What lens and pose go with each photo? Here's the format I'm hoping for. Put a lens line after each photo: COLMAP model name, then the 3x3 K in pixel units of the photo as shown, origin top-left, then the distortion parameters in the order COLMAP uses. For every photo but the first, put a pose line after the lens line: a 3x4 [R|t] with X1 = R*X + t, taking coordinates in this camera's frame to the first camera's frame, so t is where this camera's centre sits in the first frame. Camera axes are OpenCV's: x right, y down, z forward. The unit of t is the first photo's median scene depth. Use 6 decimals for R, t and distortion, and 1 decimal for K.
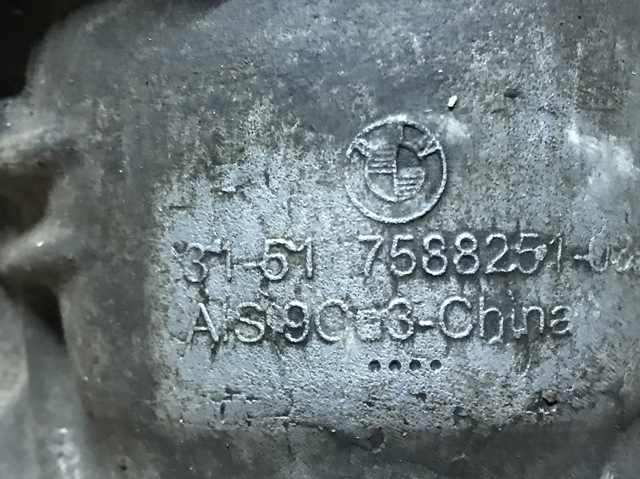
lens RADIAL K [[1065.3, 0, 319.9], [0, 1065.3, 239.0], [0, 0, 1]] dist [0.071355, 0.000000]
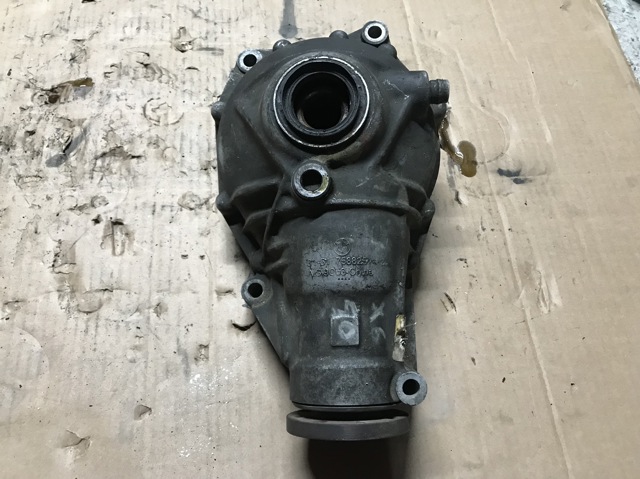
lens RADIAL K [[517.9, 0, 320.8], [0, 517.9, 239.0], [0, 0, 1]] dist [0.026212, -0.007450]
pose [[0.996920, -0.003544, -0.078347, 0.177192], [-0.006404, 0.991964, -0.126361, 0.260236], [0.078165, 0.126473, 0.988886, -1.906709]]
